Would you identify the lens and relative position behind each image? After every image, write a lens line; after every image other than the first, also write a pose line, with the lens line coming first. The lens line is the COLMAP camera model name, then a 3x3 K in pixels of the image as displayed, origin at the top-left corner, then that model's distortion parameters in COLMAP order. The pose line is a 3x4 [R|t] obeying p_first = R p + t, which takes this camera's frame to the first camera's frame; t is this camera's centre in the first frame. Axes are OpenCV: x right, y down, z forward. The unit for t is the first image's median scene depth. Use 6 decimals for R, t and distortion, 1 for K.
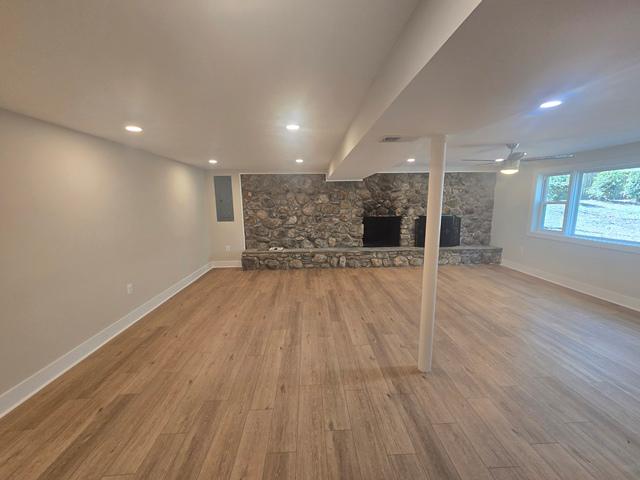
lens RADIAL K [[263.7, 0, 324.8], [0, 263.7, 244.5], [0, 0, 1]] dist [-0.004712, 0.002255]
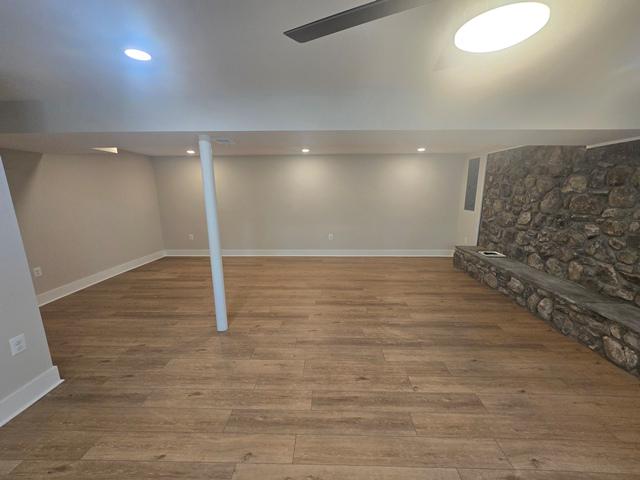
lens RADIAL K [[263.7, 0, 317.3], [0, 263.7, 243.8], [0, 0, 1]] dist [-0.004712, 0.002255]
pose [[-0.087073, 0.214112, -0.972921, 0.567951], [-0.159686, 0.961002, 0.225780, -0.098752], [0.983320, 0.175021, -0.049487, 0.561997]]
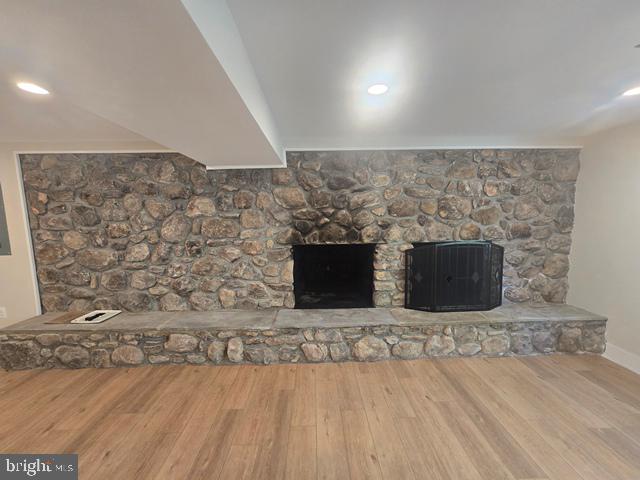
lens RADIAL K [[263.7, 0, 322.1], [0, 263.7, 241.3], [0, 0, 1]] dist [-0.004712, 0.002255]
pose [[0.999639, 0.001087, -0.026857, 0.219181], [-0.002489, 0.998633, -0.052204, -0.090464], [0.026764, 0.052252, 0.998275, 0.554992]]
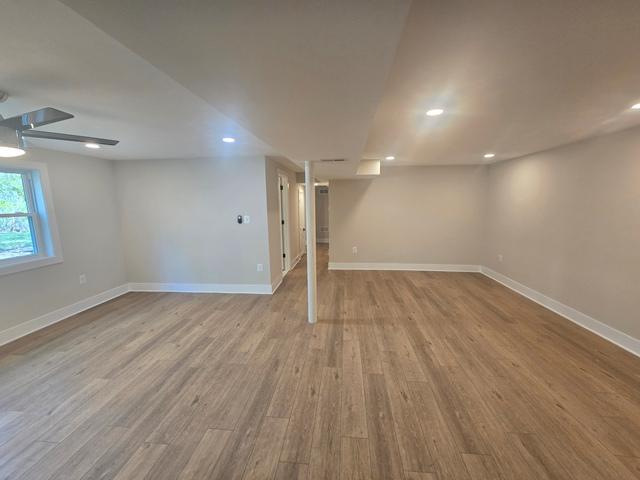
lens RADIAL K [[263.7, 0, 320.9], [0, 263.7, 243.0], [0, 0, 1]] dist [-0.004712, 0.002255]
pose [[-0.987114, 0.000106, 0.160016, 0.041740], [0.051257, 0.947518, 0.315568, -0.149548], [-0.151585, 0.319703, -0.935314, 0.866199]]
